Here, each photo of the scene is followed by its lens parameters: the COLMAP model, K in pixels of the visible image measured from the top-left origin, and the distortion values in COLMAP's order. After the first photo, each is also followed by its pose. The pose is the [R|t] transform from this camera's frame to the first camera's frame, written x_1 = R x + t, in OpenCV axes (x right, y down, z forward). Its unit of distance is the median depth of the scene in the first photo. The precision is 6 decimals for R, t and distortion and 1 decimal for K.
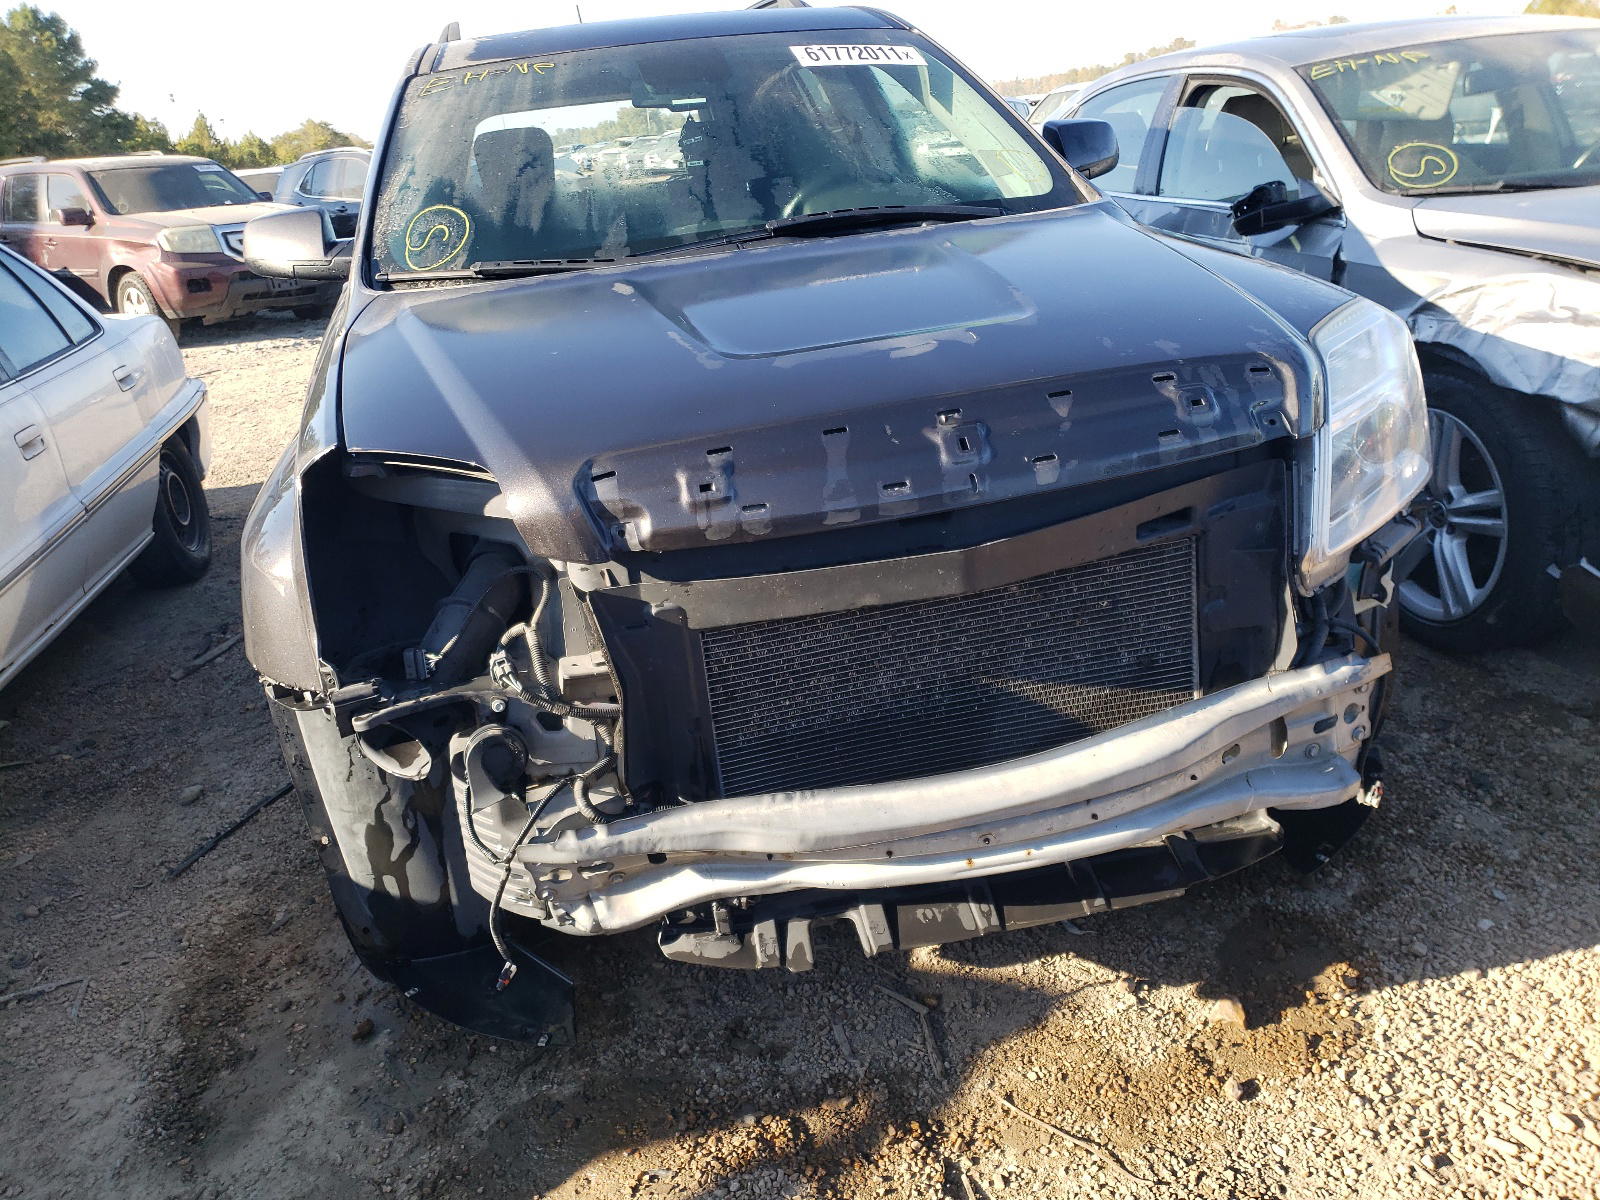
lens RADIAL K [[1220.5, 0, 800.0], [0, 1220.5, 600.0], [0, 0, 1]] dist [0.144023, -0.147412]
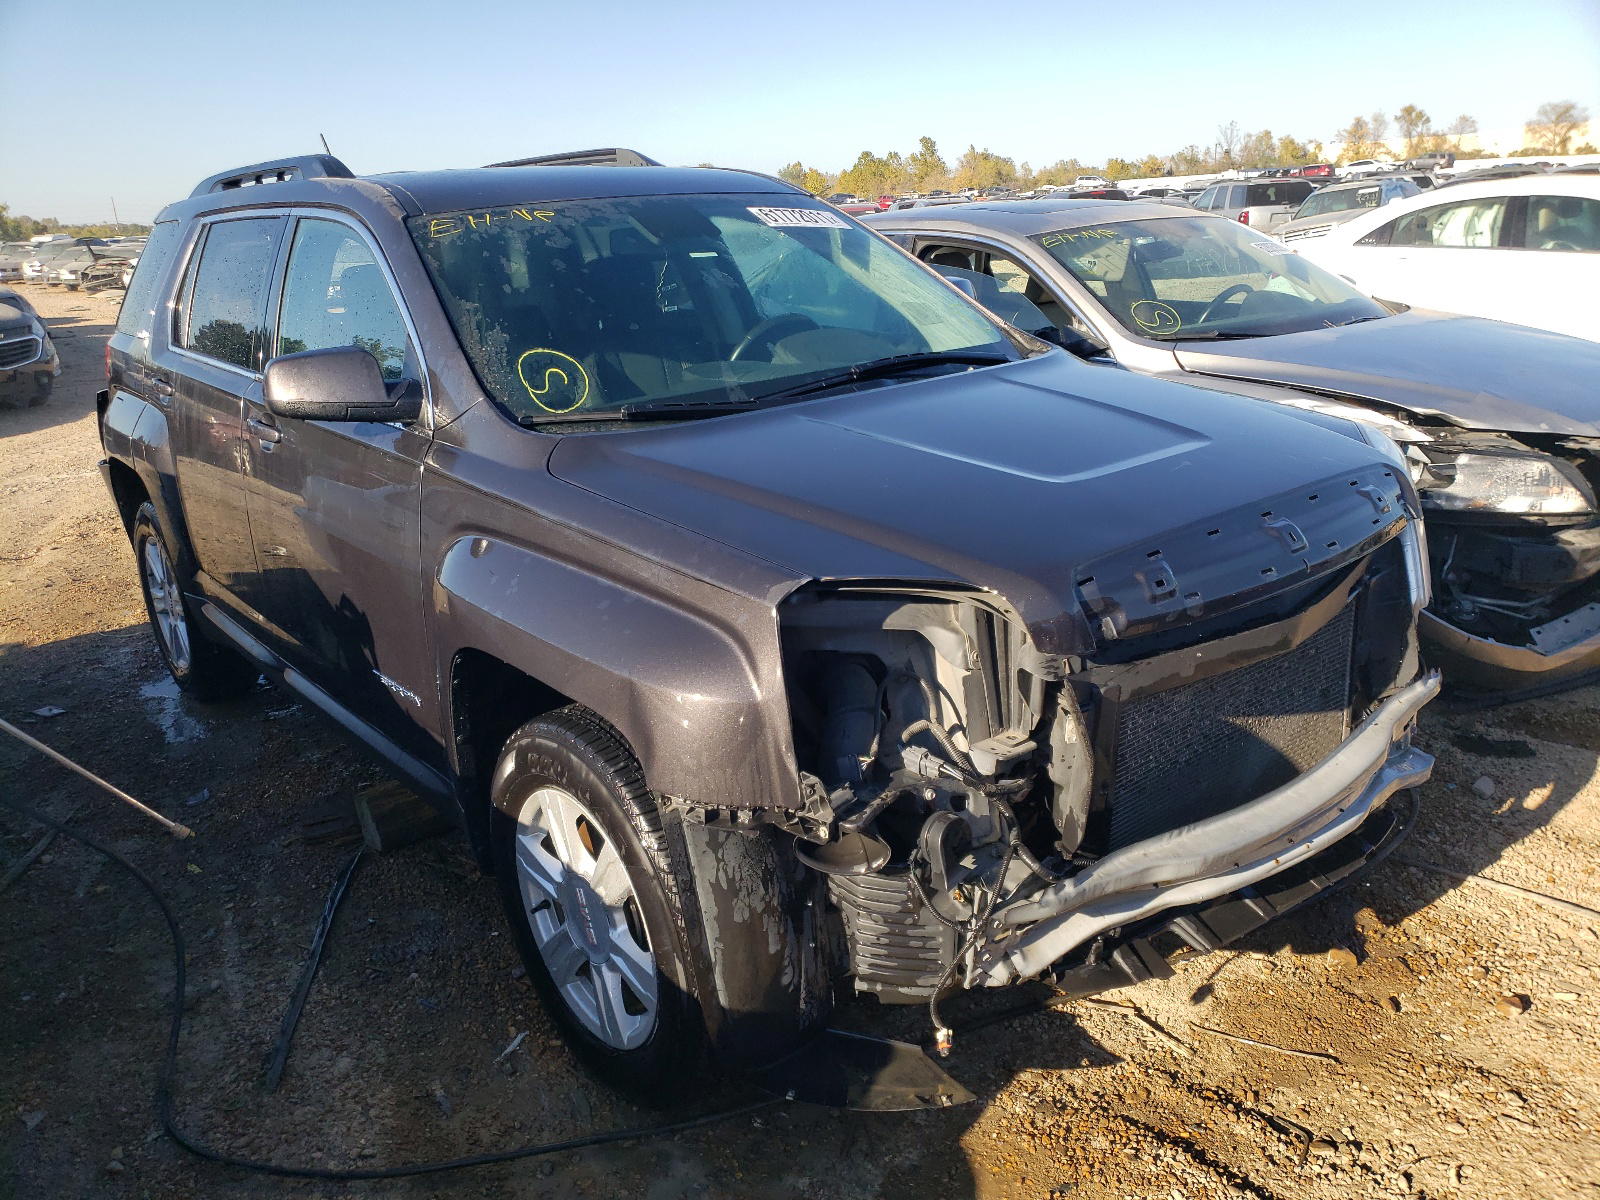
lens RADIAL K [[1220.5, 0, 800.0], [0, 1220.5, 600.0], [0, 0, 1]] dist [0.144023, -0.147412]
pose [[0.899917, -0.085745, 0.427549, -0.804506], [0.121082, 0.991056, -0.056102, -0.041358], [-0.418914, 0.102255, 0.902250, 0.015980]]
